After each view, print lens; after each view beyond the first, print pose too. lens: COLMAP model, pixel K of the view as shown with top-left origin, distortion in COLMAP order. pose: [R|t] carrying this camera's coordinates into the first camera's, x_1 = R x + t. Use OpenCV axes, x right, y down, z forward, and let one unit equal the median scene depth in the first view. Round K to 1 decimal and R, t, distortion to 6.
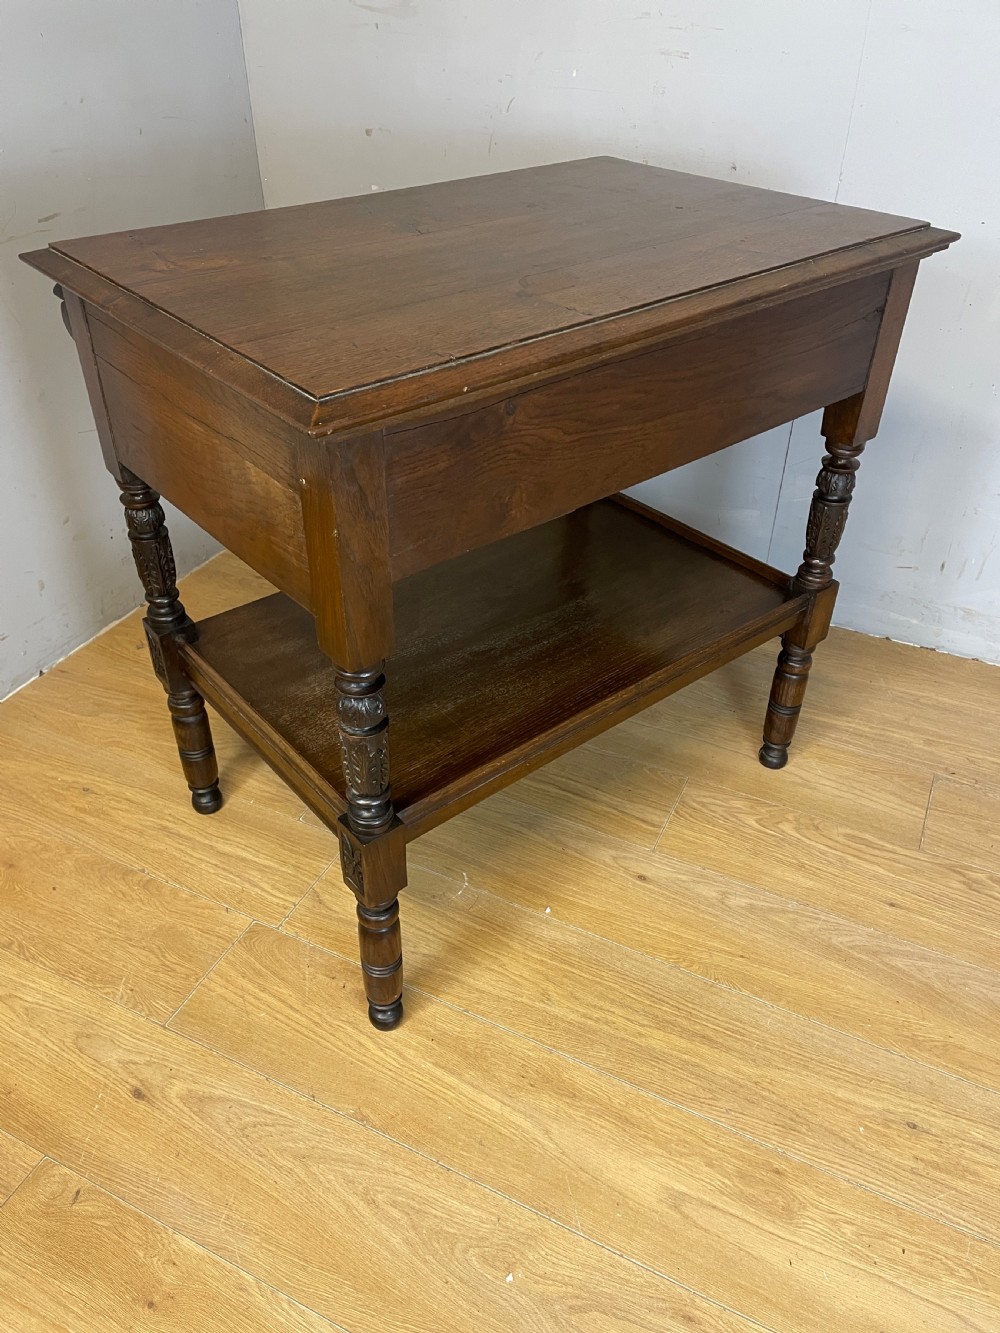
lens RADIAL K [[1007.6, 0, 485.0], [0, 1007.6, 663.4], [0, 0, 1]] dist [0.092109, -0.117332]
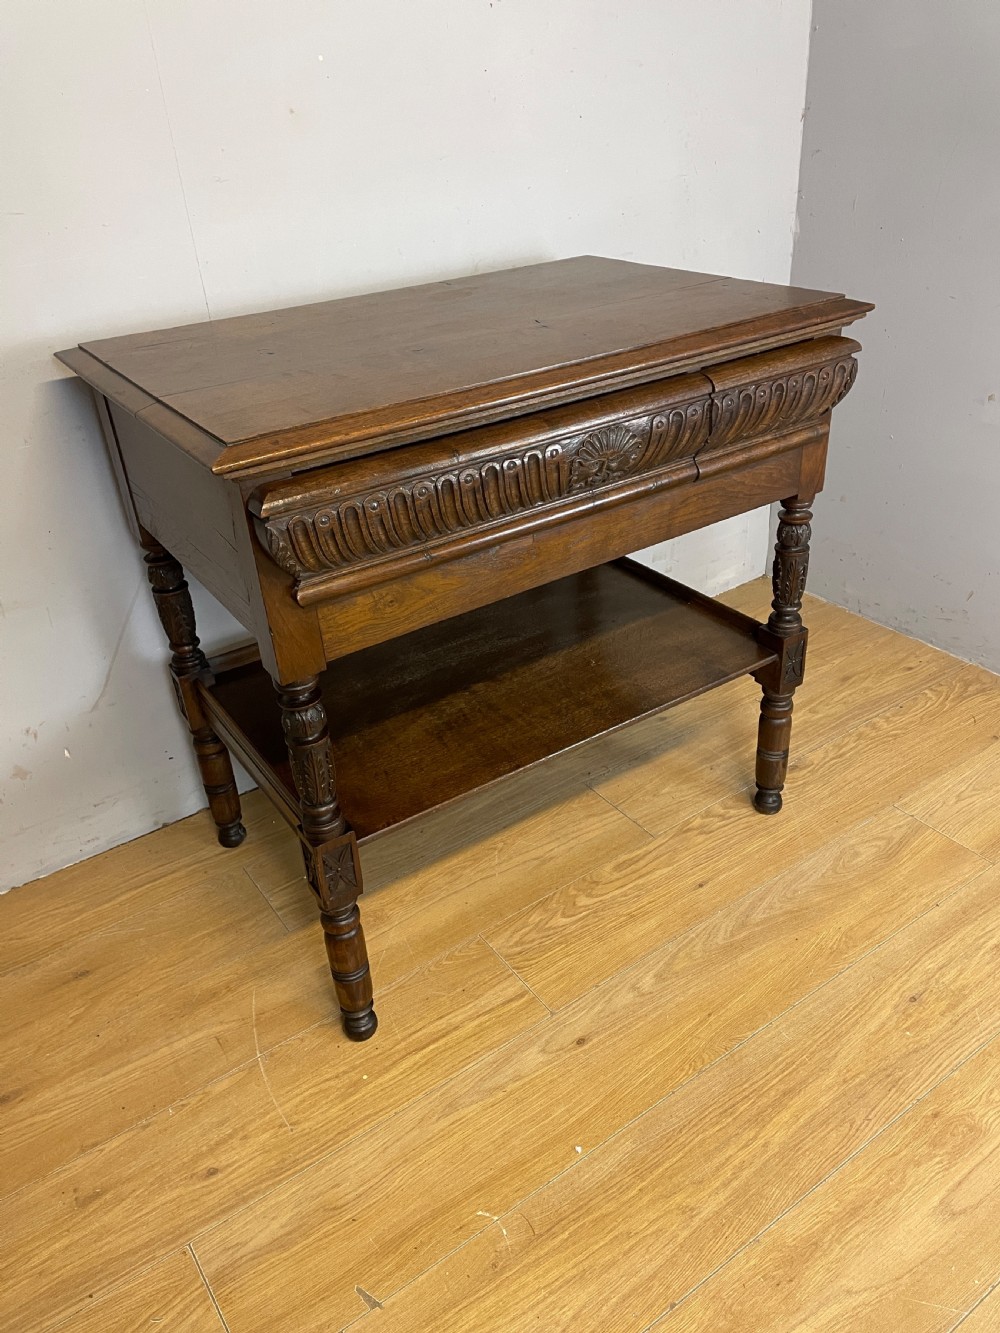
lens RADIAL K [[1007.6, 0, 499.8], [0, 1007.6, 659.7], [0, 0, 1]] dist [0.092109, -0.117332]
pose [[0.481259, -0.472836, 0.738116, -0.453397], [0.561642, 0.812827, 0.154500, -0.287069], [-0.673014, 0.340202, 0.656745, 0.384991]]
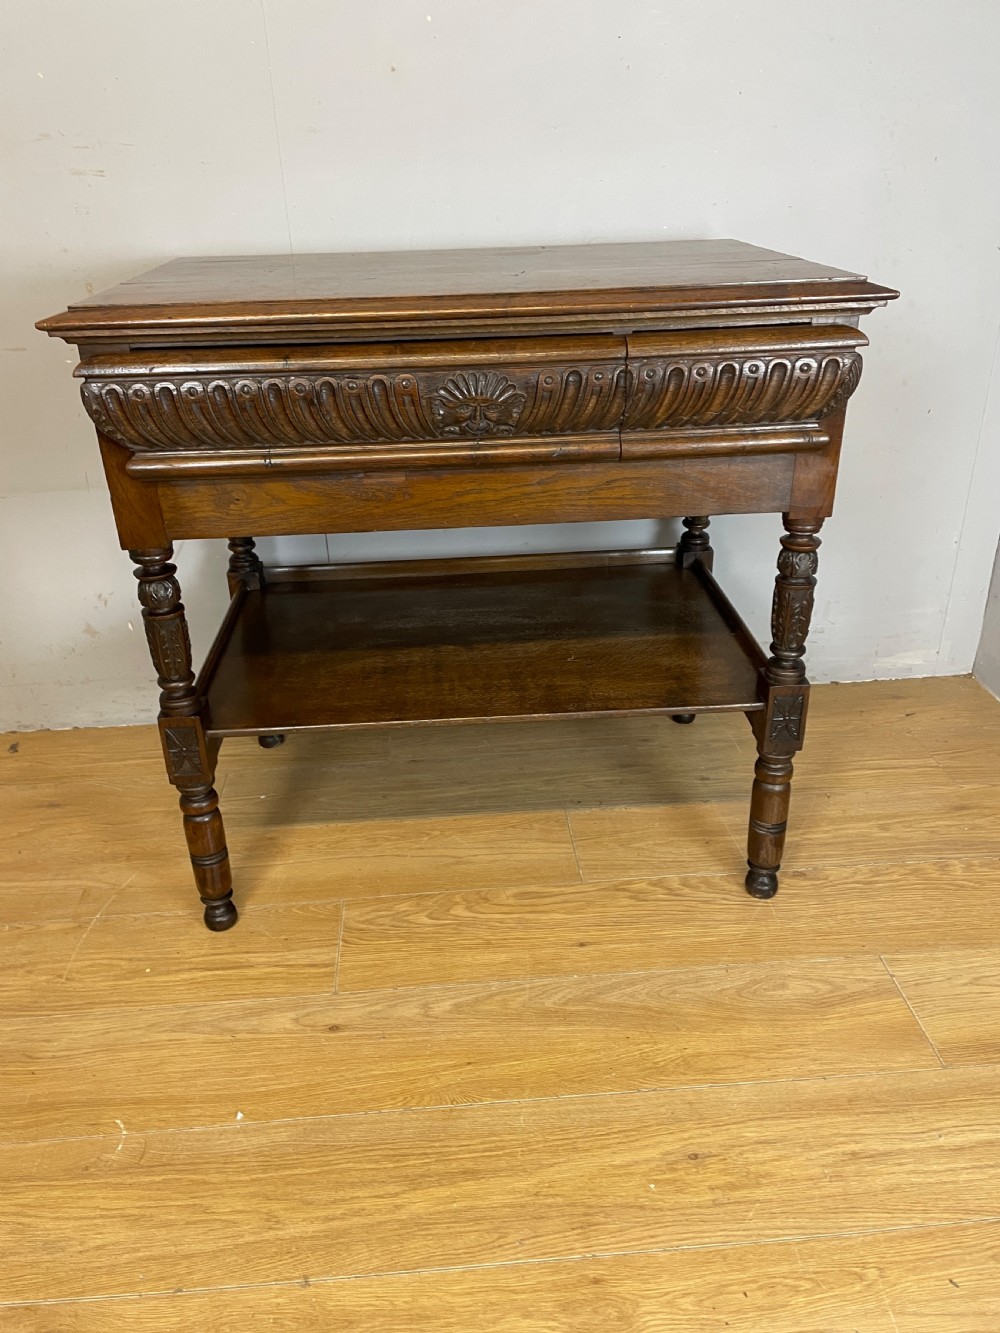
lens RADIAL K [[1007.6, 0, 489.8], [0, 1007.6, 661.7], [0, 0, 1]] dist [0.092109, -0.117332]
pose [[0.861631, -0.255872, 0.438316, -0.034053], [0.323642, 0.942249, -0.086159, 0.042879], [-0.390957, 0.216094, 0.894682, 0.130220]]
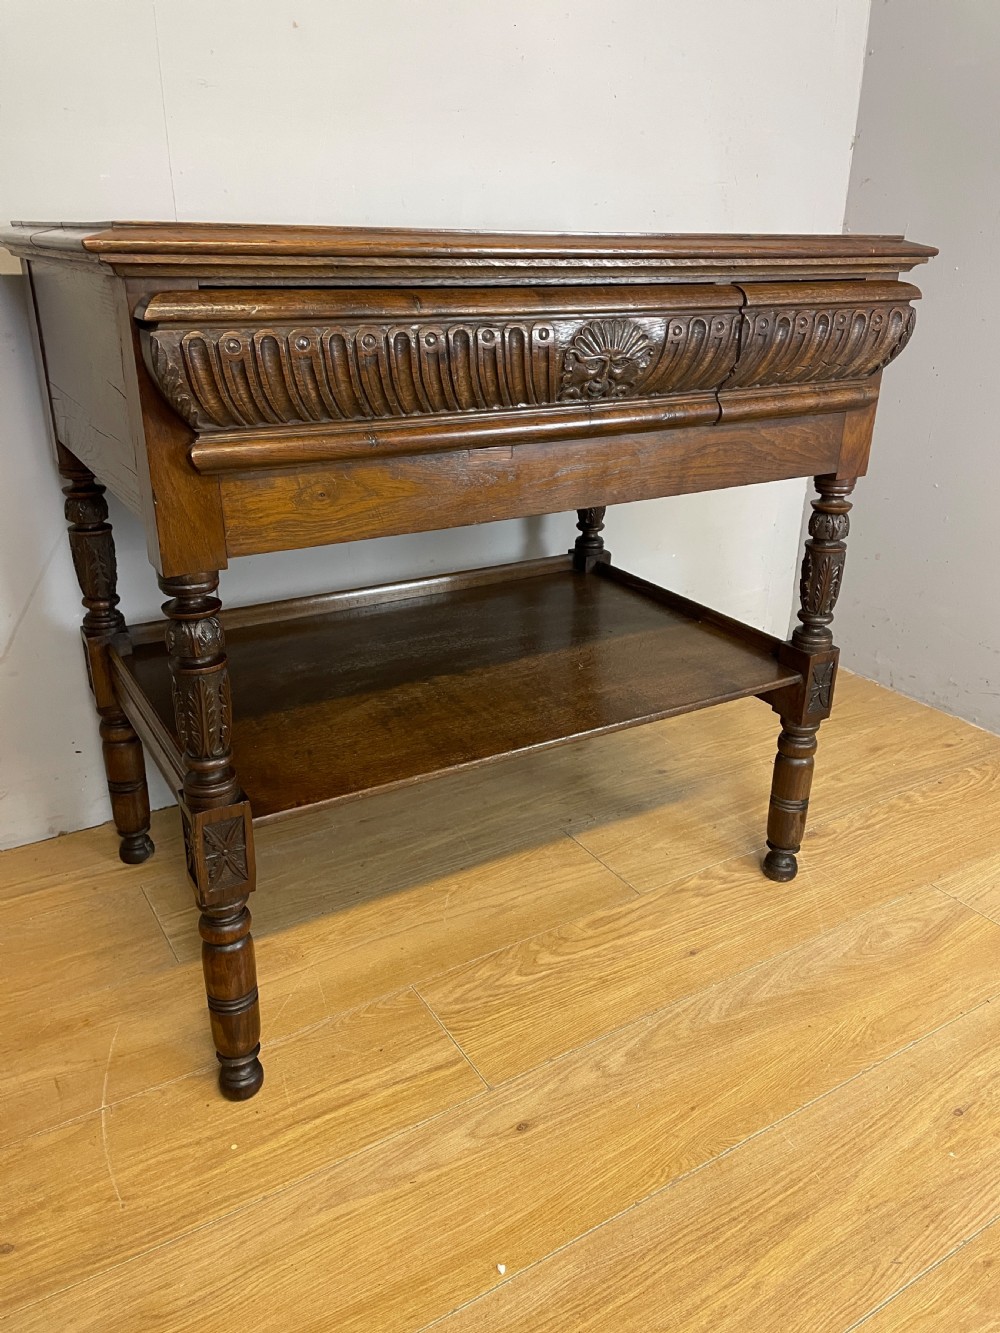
lens RADIAL K [[1007.6, 0, 500.0], [0, 1007.6, 653.2], [0, 0, 1]] dist [0.092109, -0.117332]
pose [[0.526153, -0.322613, 0.786819, -0.345668], [0.488048, 0.872256, 0.031283, -0.116218], [-0.696400, 0.367546, 0.616391, 0.532207]]
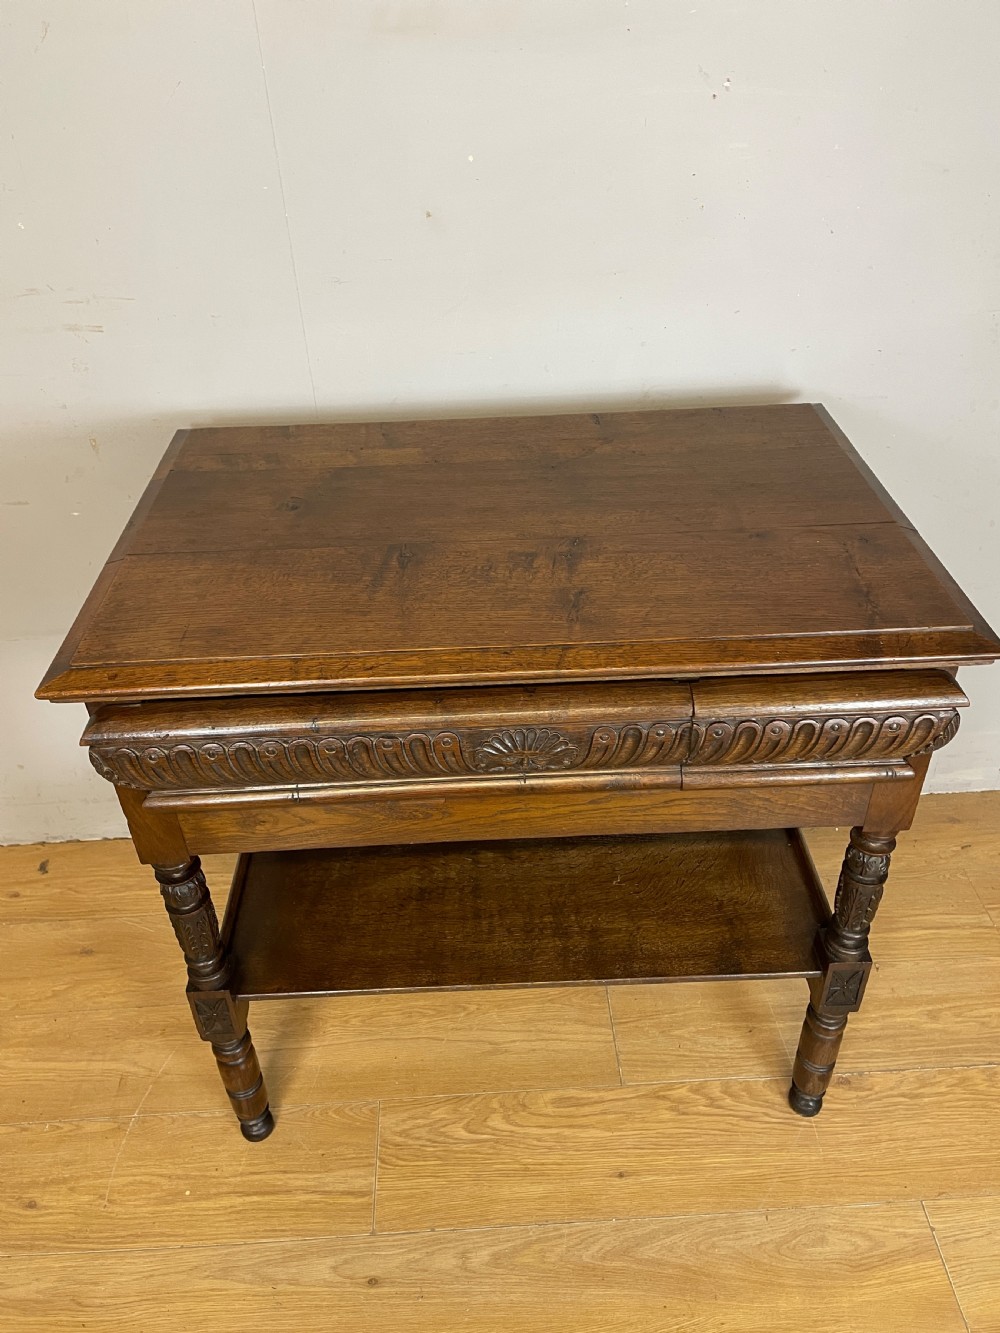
lens RADIAL K [[1007.6, 0, 499.3], [0, 1007.6, 666.0], [0, 0, 1]] dist [0.092109, -0.117332]
pose [[0.872959, -0.315545, 0.371987, 0.103818], [0.313137, 0.947224, 0.068648, -0.358503], [-0.374017, 0.056556, 0.925696, 0.142724]]
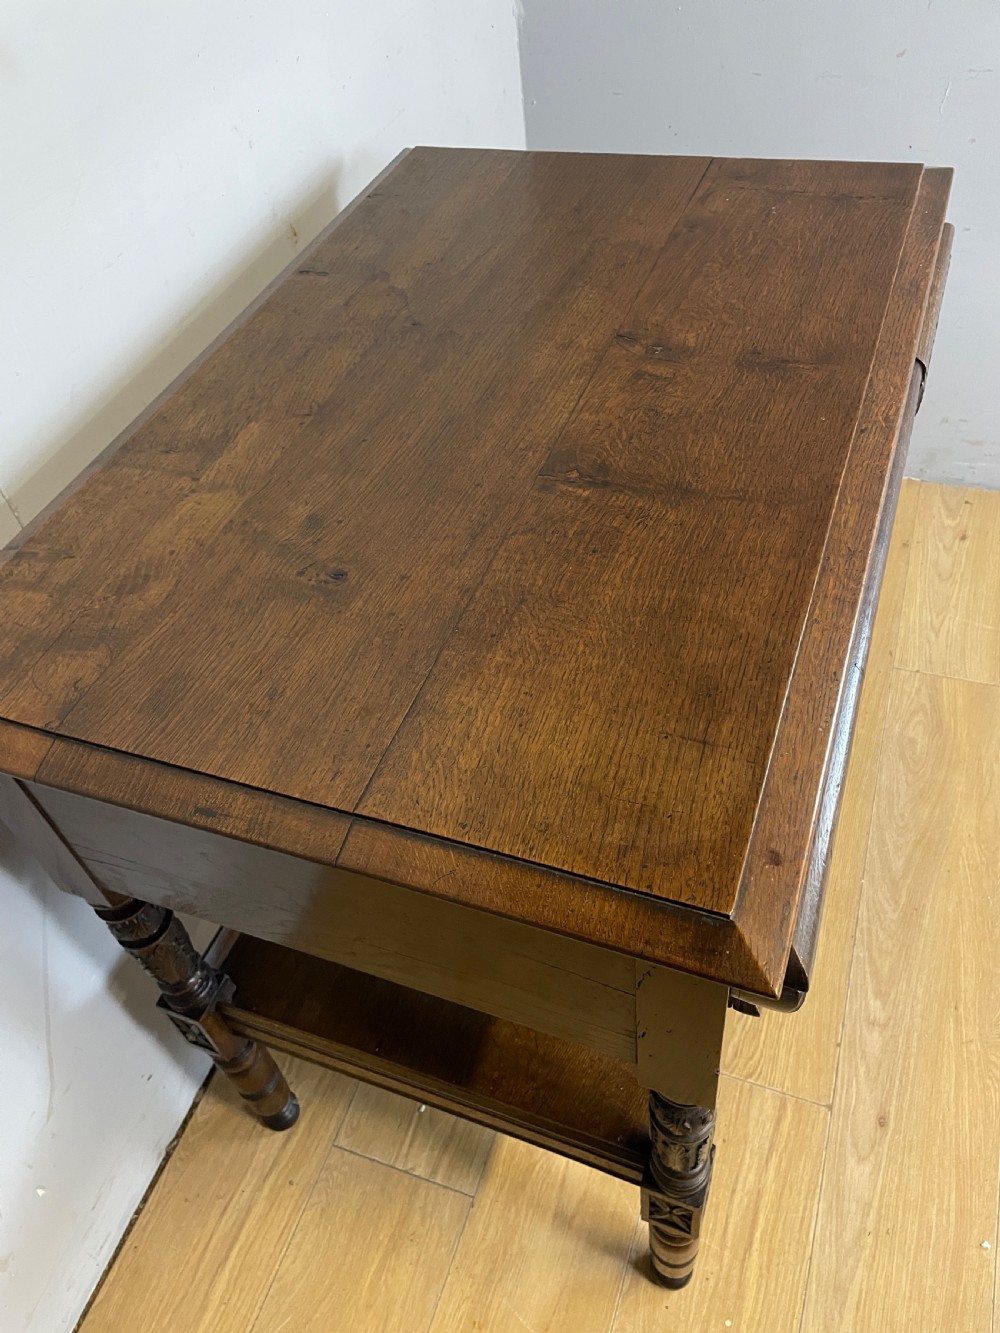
lens RADIAL K [[1012.4, 0, 489.6], [0, 1012.4, 663.2], [0, 0, 1]] dist [0.072641, -0.096798]
pose [[-0.110165, -0.727902, 0.676773, -0.109213], [0.665857, 0.451476, 0.593972, -0.733848], [-0.737901, 0.516069, 0.434942, 0.799199]]
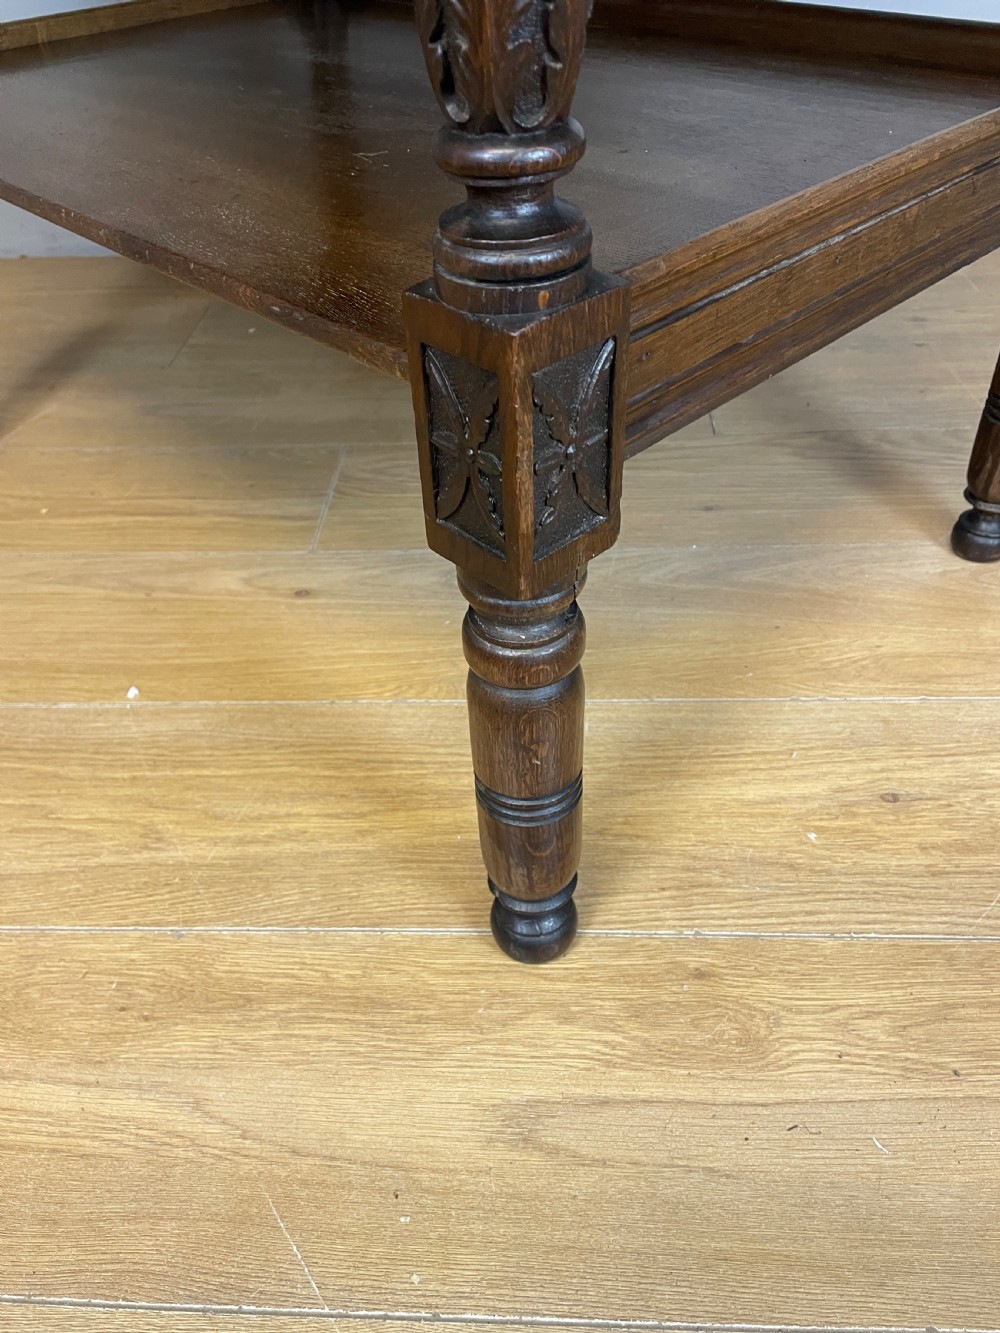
lens RADIAL K [[1007.6, 0, 491.9], [0, 1007.6, 676.9], [0, 0, 1]] dist [0.092109, -0.117332]
pose [[0.913632, -0.301420, 0.272805, 0.100007], [0.279434, 0.952995, 0.117123, 0.253672], [-0.295285, -0.030776, 0.954913, 0.523139]]
